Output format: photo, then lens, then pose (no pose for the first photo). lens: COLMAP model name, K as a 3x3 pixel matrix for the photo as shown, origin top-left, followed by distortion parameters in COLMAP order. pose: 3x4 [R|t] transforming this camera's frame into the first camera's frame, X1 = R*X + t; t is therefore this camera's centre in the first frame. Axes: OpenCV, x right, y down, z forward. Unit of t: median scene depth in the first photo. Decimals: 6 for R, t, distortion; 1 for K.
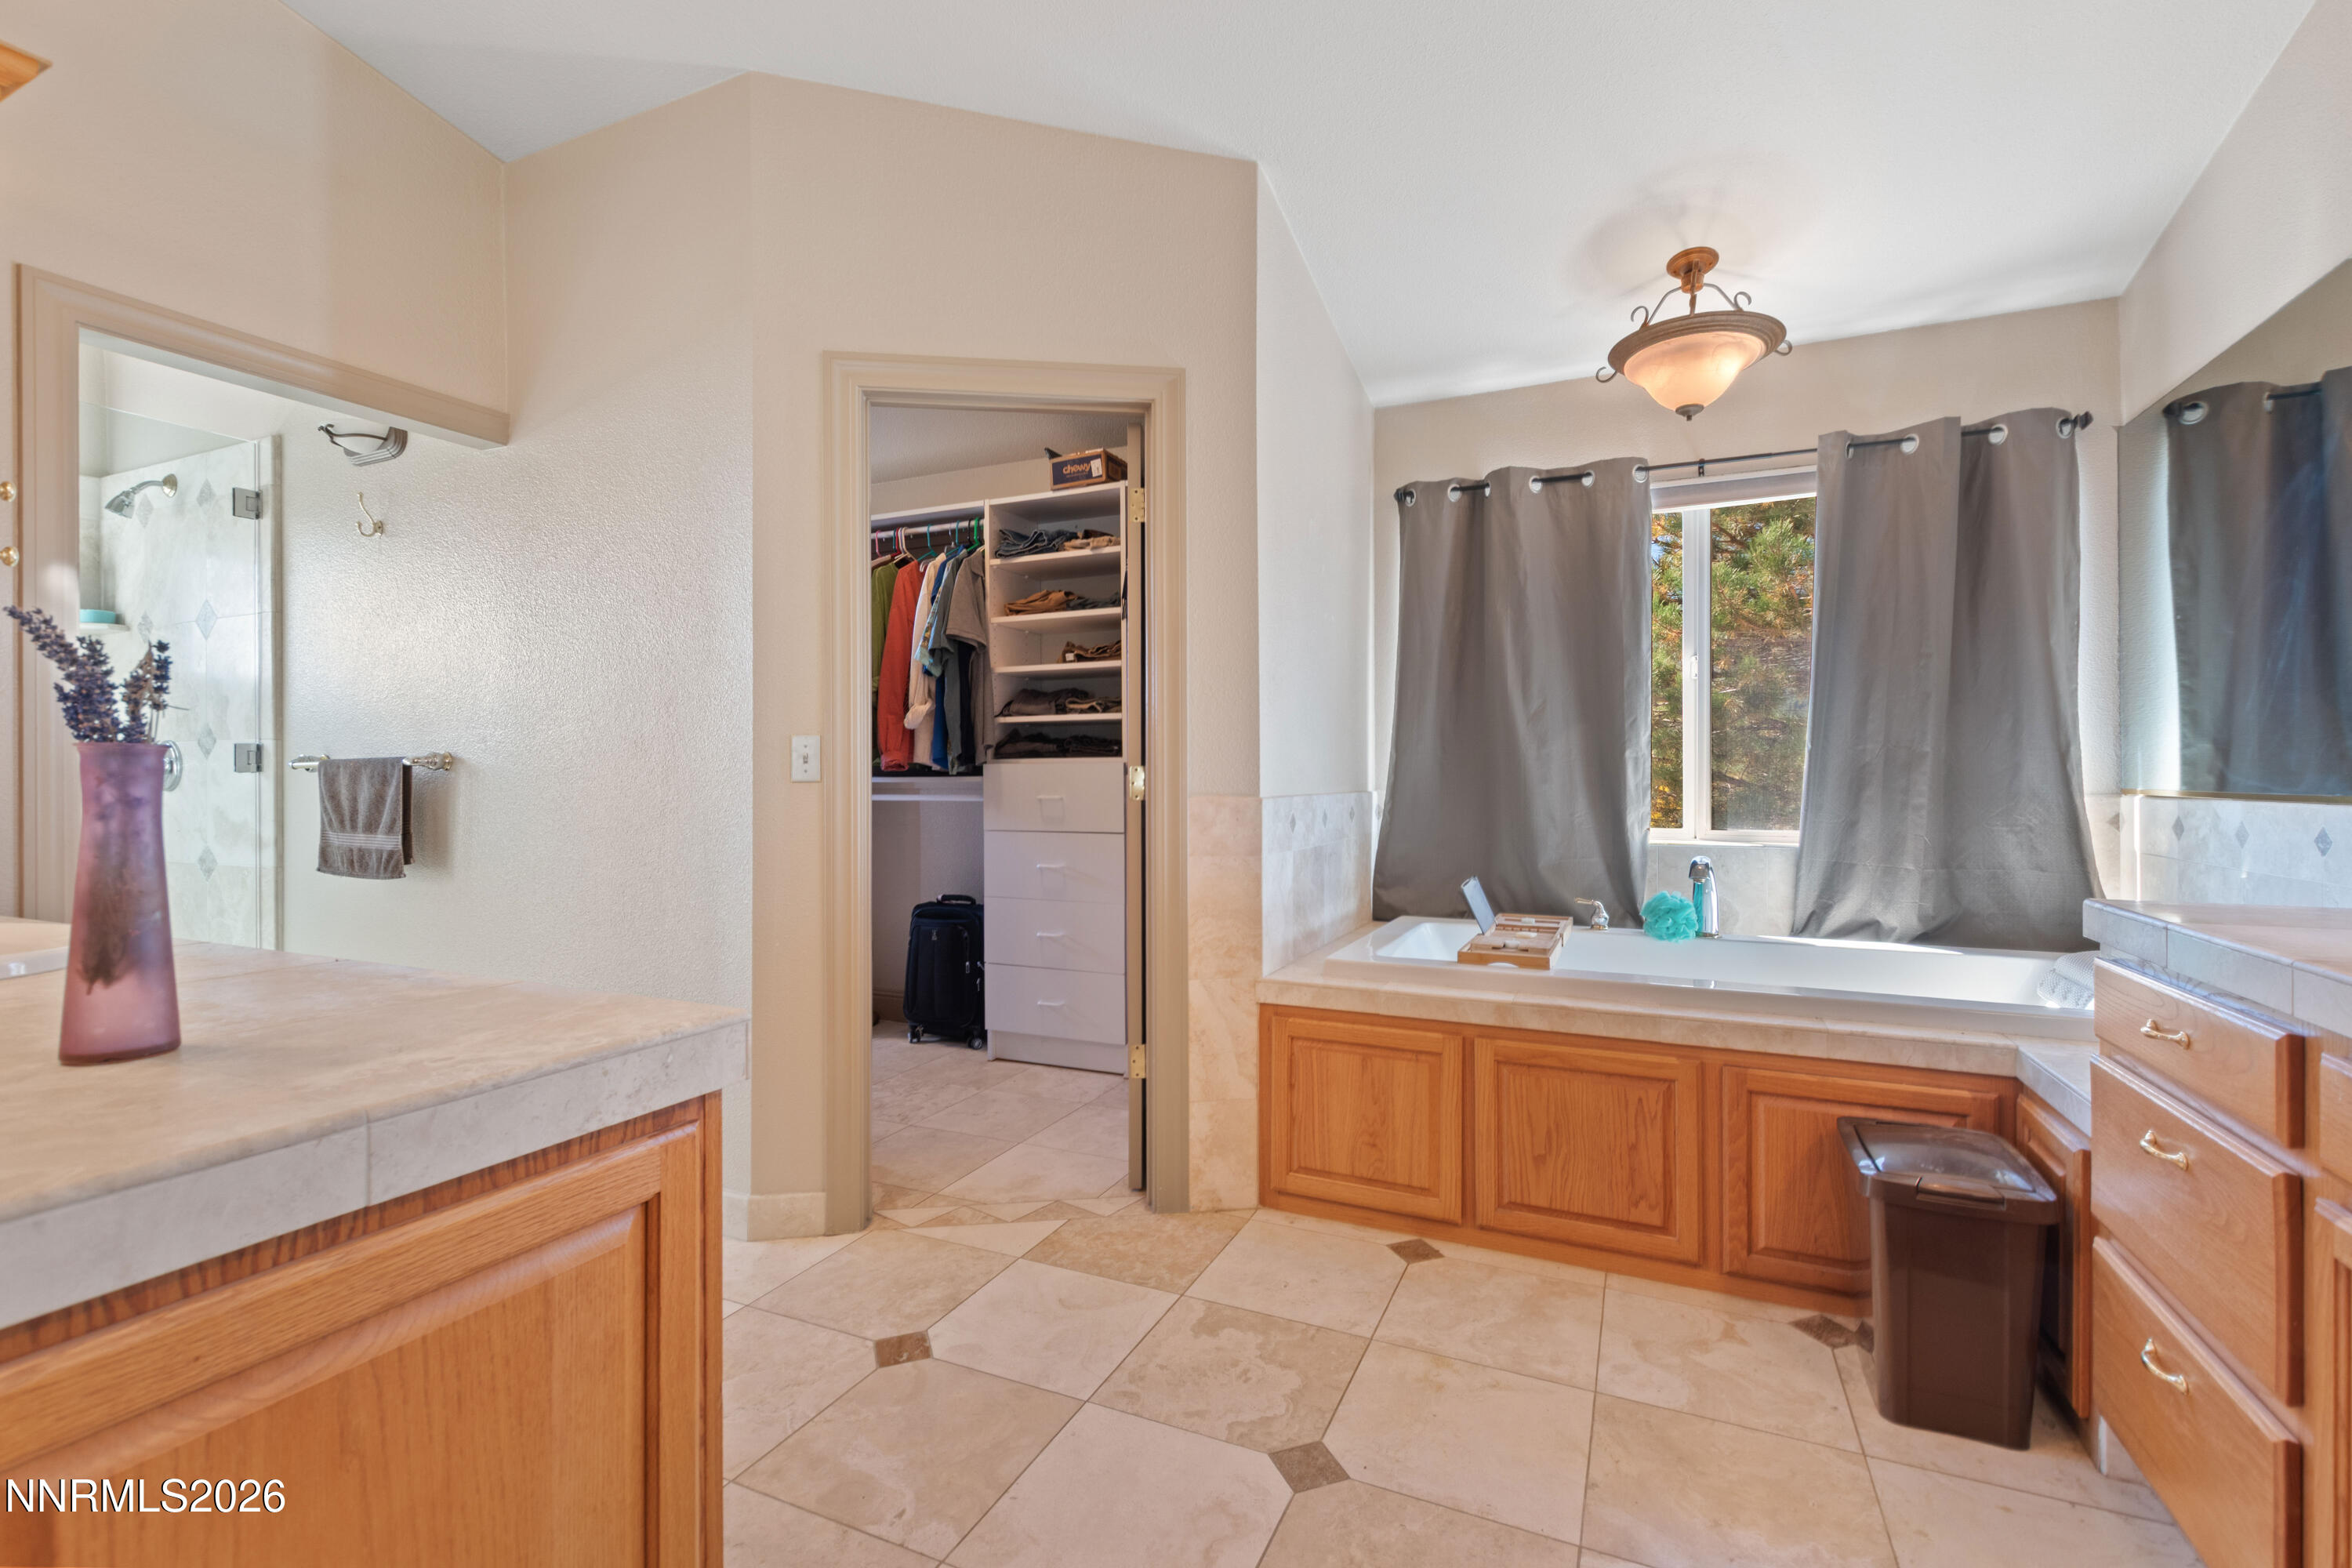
lens RADIAL K [[1021.3, 0, 1186.5], [0, 1021.3, 776.5], [0, 0, 1]] dist [-0.004608, -0.001496]
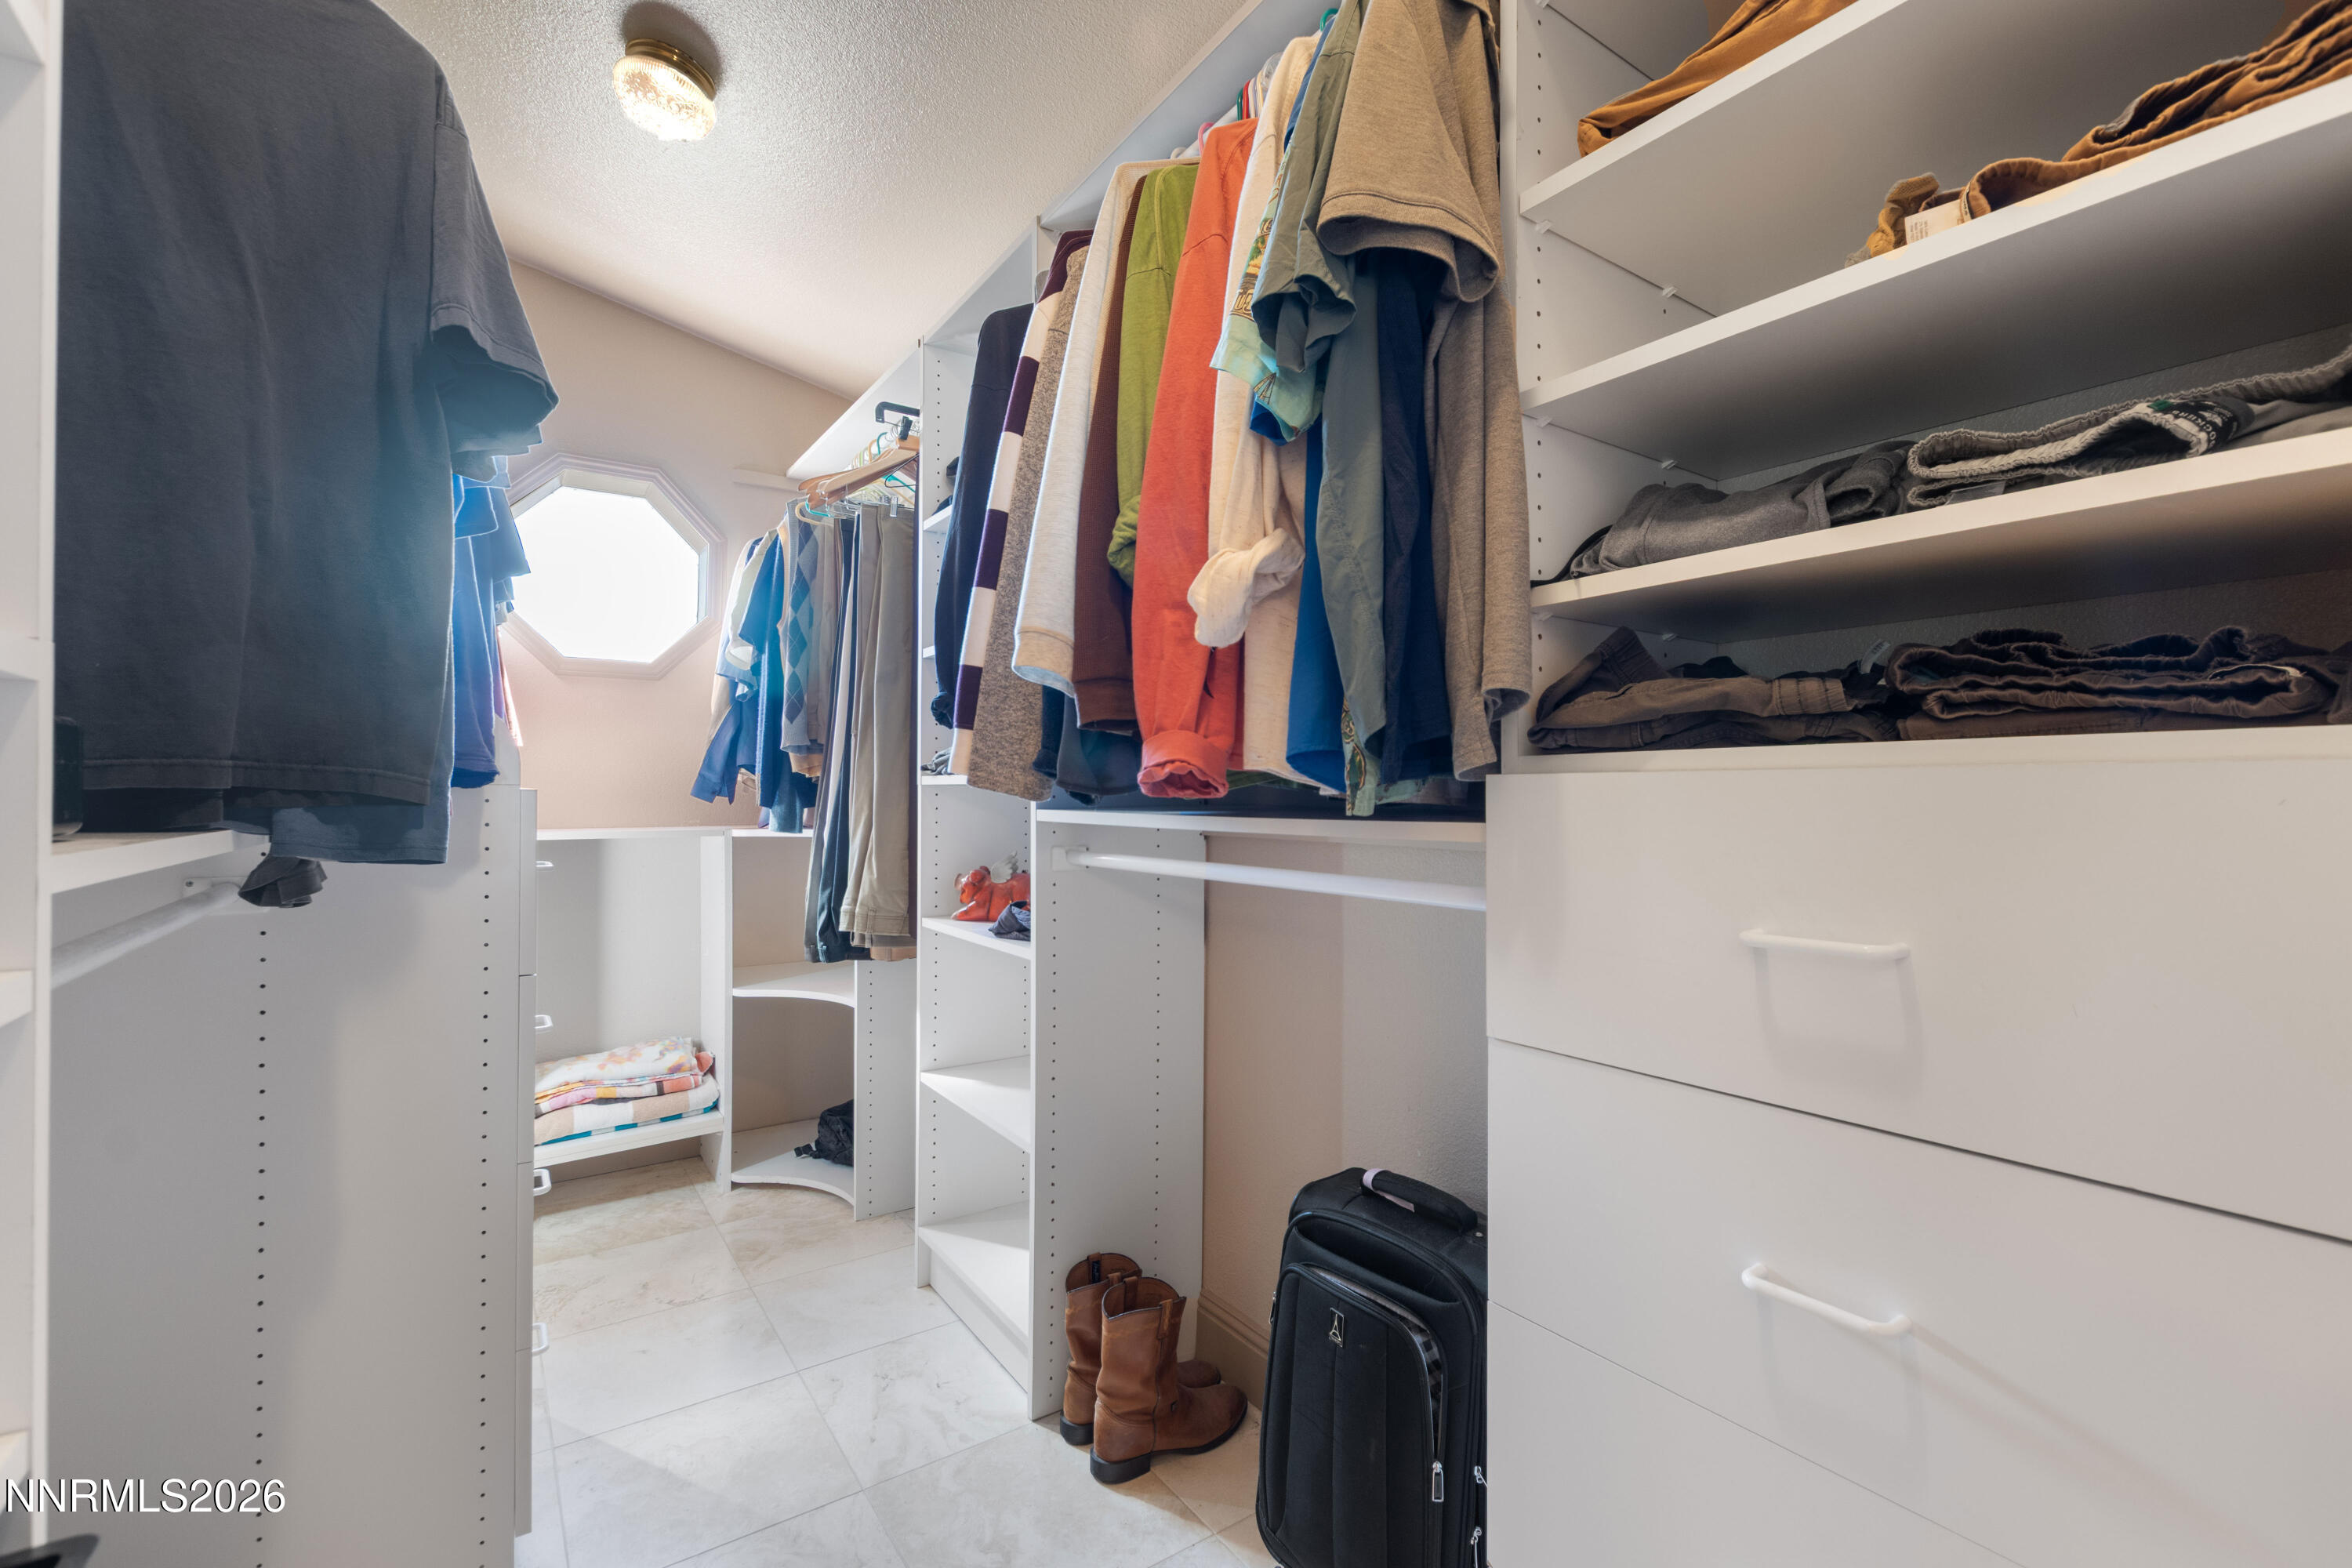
lens RADIAL K [[1021.3, 0, 1173.2], [0, 1021.3, 790.4], [0, 0, 1]] dist [-0.004608, -0.001496]
pose [[0.857010, 0.005732, -0.515268, -0.136850], [-0.011638, 0.999898, -0.008234, -0.005044], [0.515169, 0.013053, 0.856990, 0.753843]]
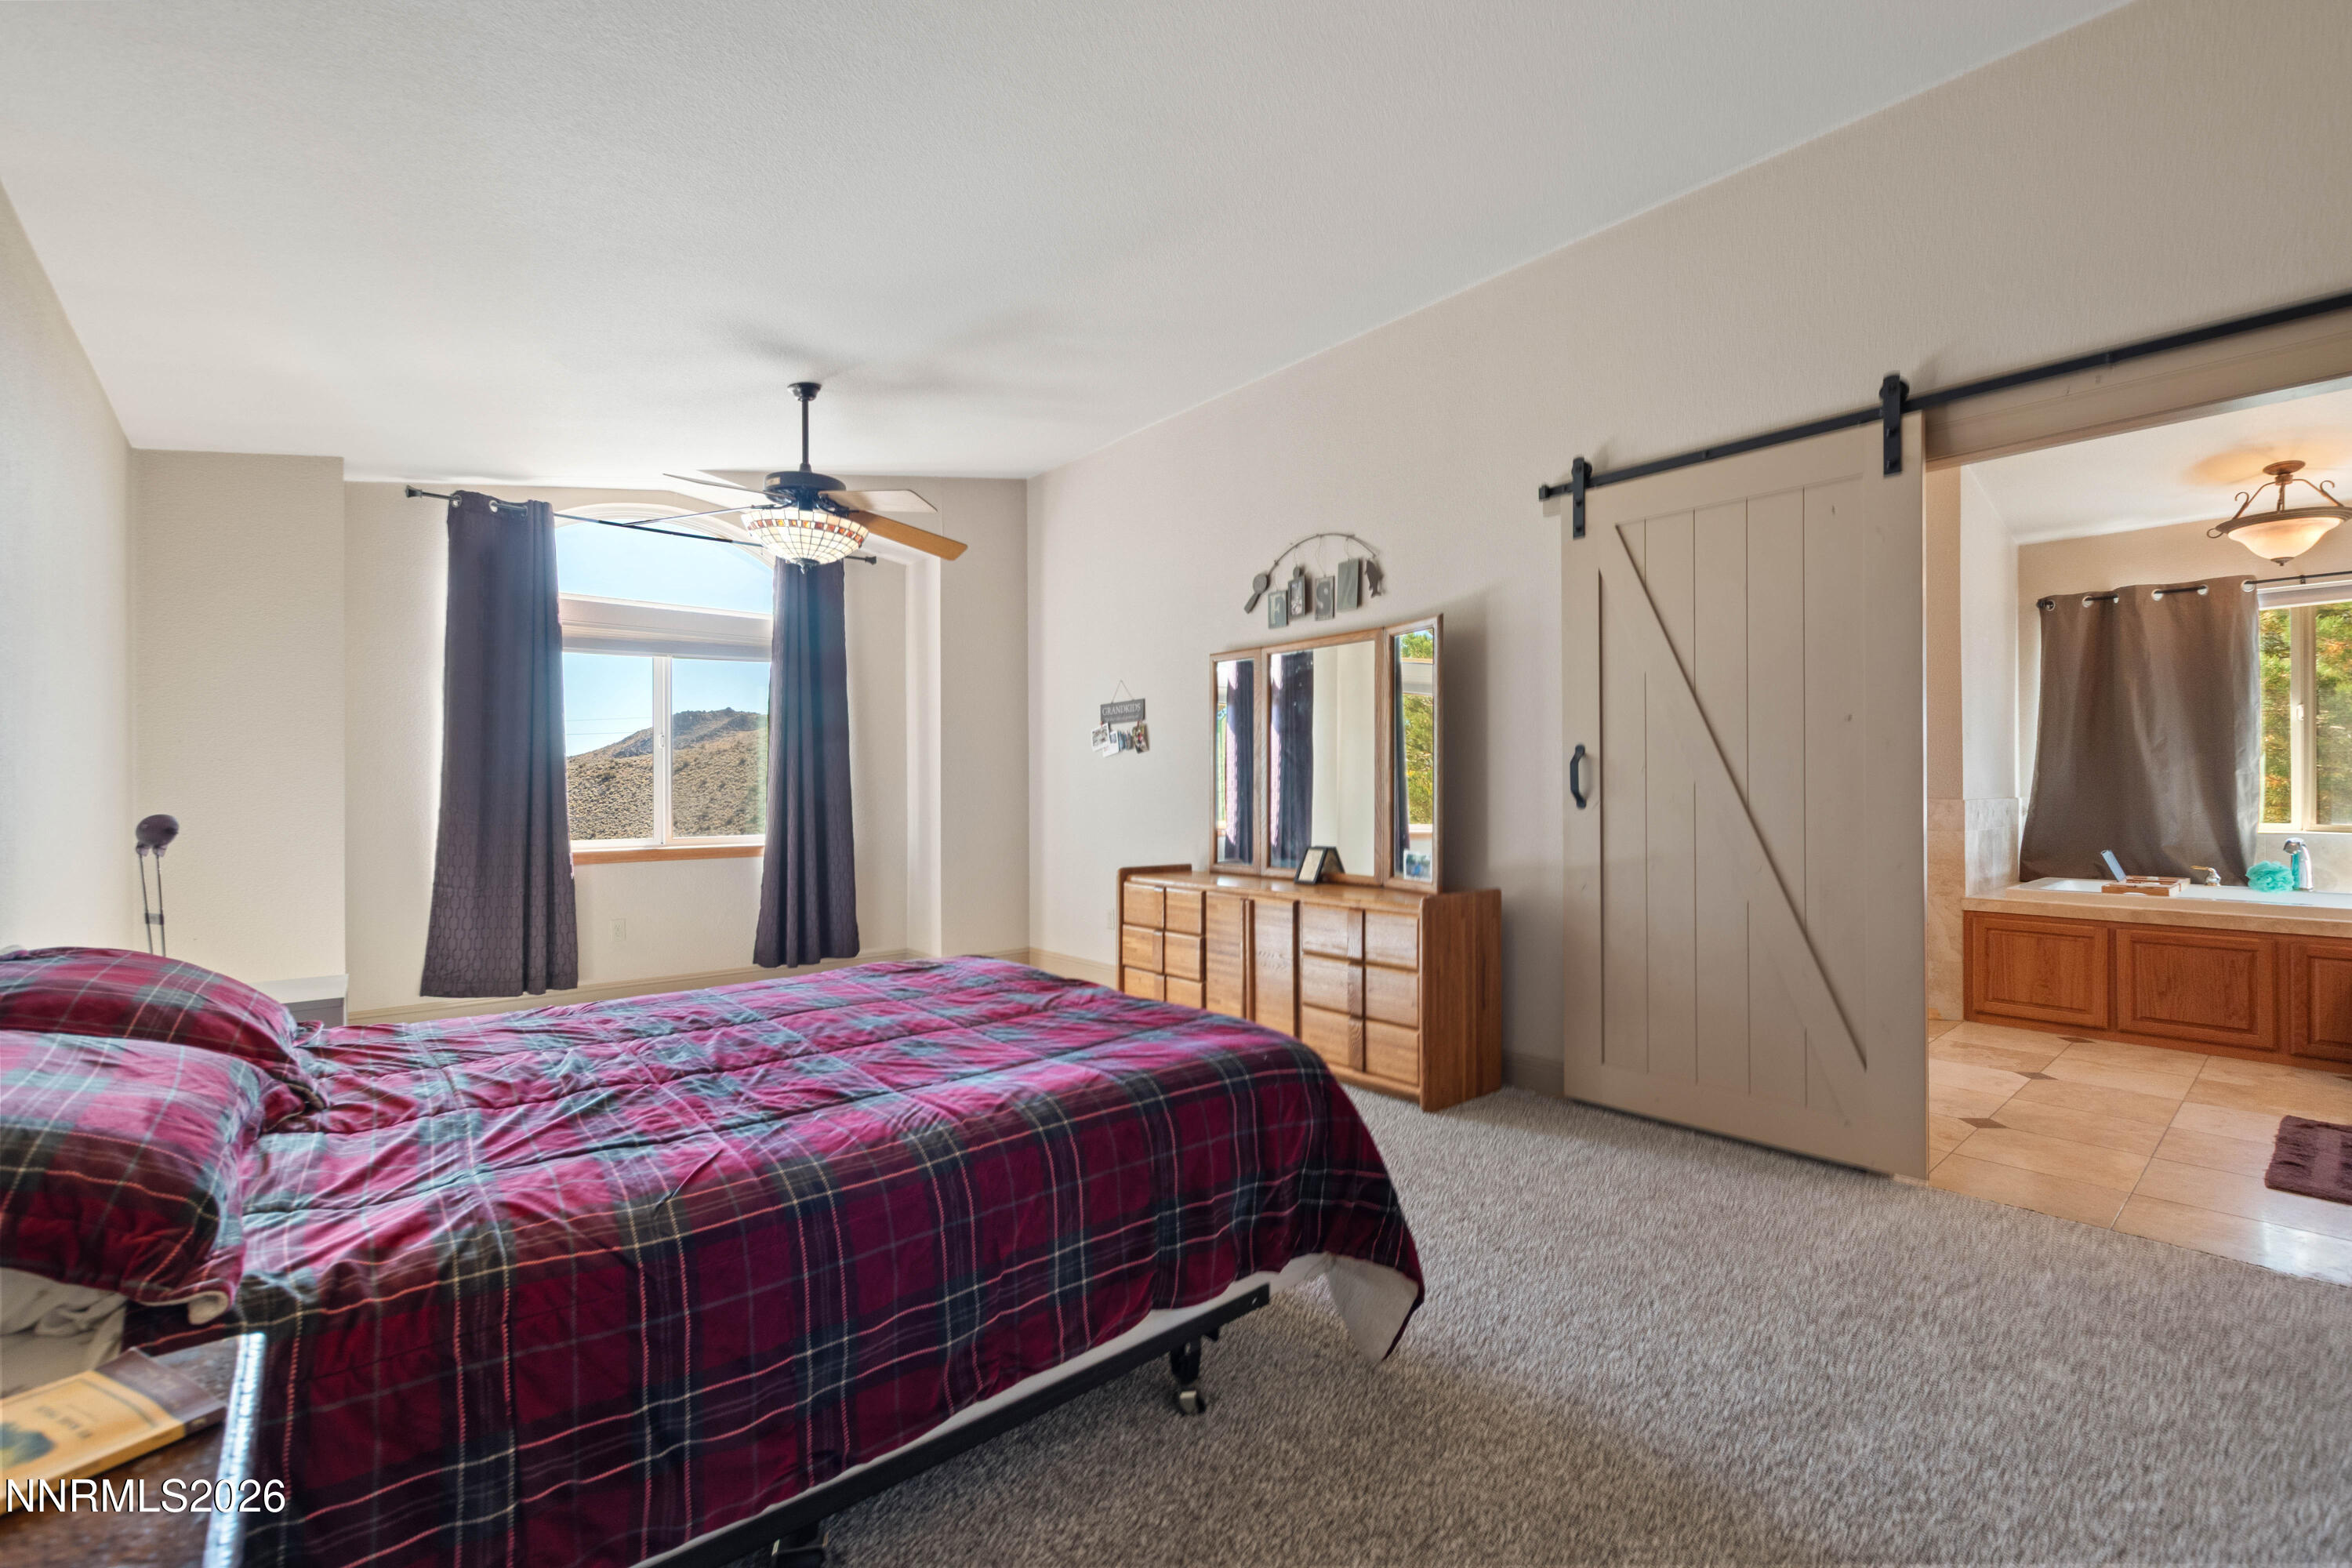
lens RADIAL K [[1021.3, 0, 1169.1], [0, 1021.3, 784.1], [0, 0, 1]] dist [-0.004608, -0.001496]
pose [[0.903621, -0.003083, -0.428321, -0.392894], [0.001631, 0.999992, -0.003756, -0.001875], [0.428329, 0.002695, 0.903619, -1.146947]]
